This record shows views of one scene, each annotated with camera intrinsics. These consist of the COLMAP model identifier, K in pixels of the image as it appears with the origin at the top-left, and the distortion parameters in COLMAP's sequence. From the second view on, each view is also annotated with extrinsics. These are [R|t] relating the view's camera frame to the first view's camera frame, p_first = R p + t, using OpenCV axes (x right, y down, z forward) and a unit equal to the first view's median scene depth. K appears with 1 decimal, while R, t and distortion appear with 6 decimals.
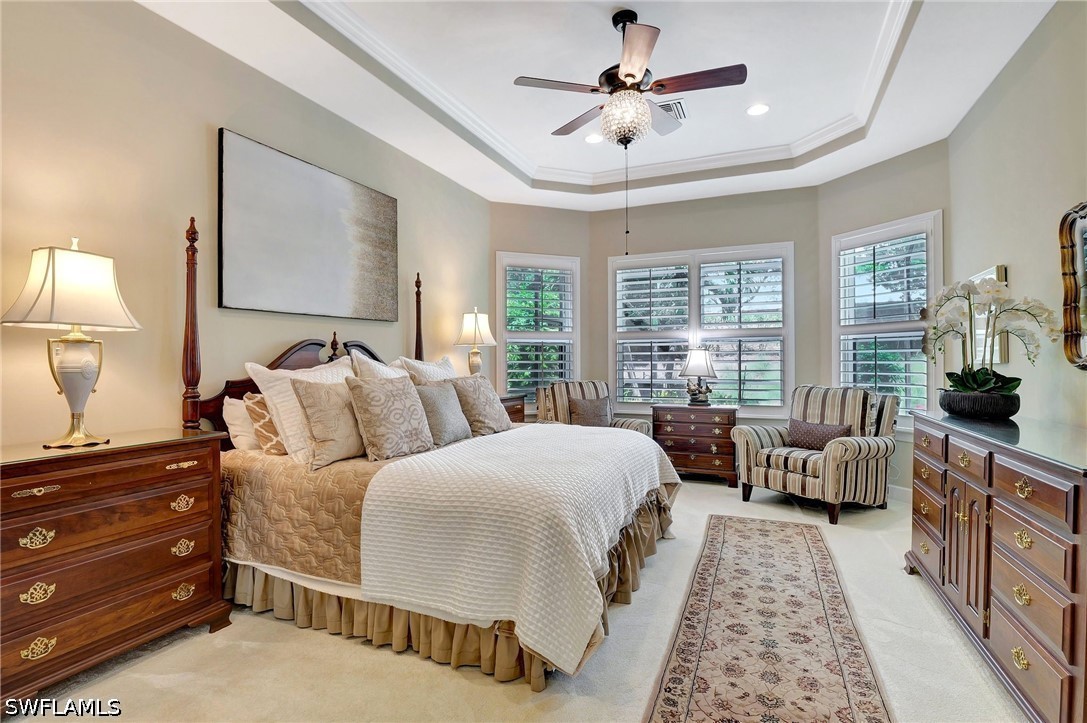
lens RADIAL K [[533.6, 0, 537.3], [0, 533.6, 365.4], [0, 0, 1]] dist [0.000105, 0.000490]
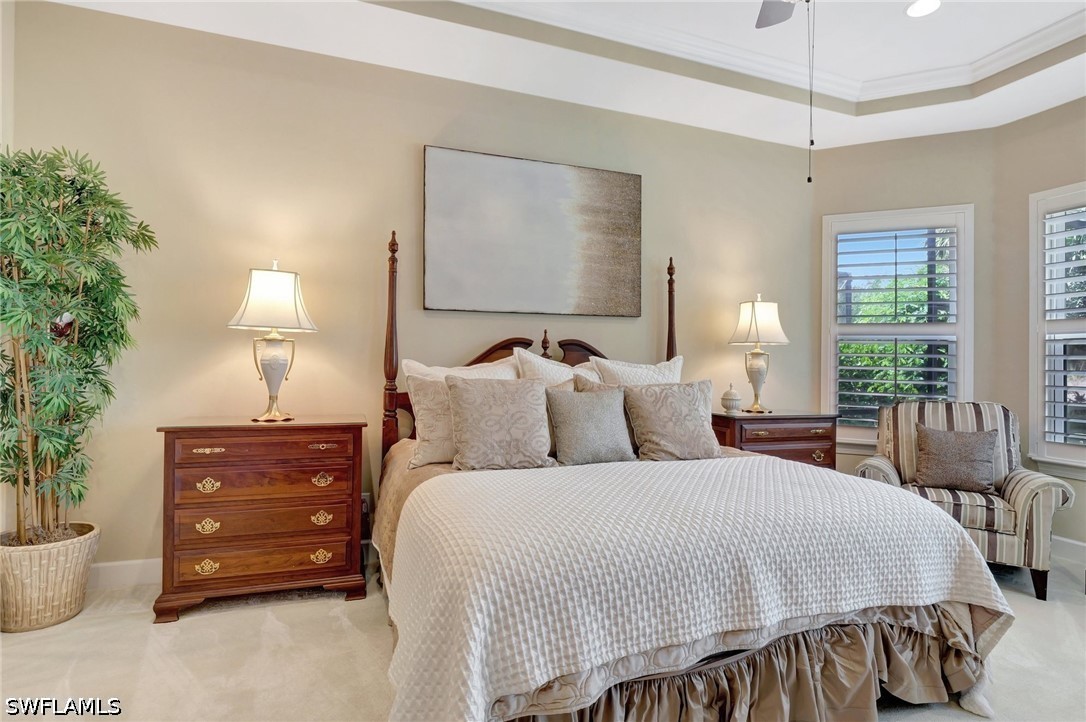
lens RADIAL K [[556.5, 0, 543.0], [0, 556.5, 361.0], [0, 0, 1]] dist [-0.004019, -0.000376]
pose [[0.696215, 0.014155, -0.717693, 0.418787], [-0.025533, 0.999661, -0.005053, -0.003015], [0.717379, 0.021843, 0.696341, 0.397322]]
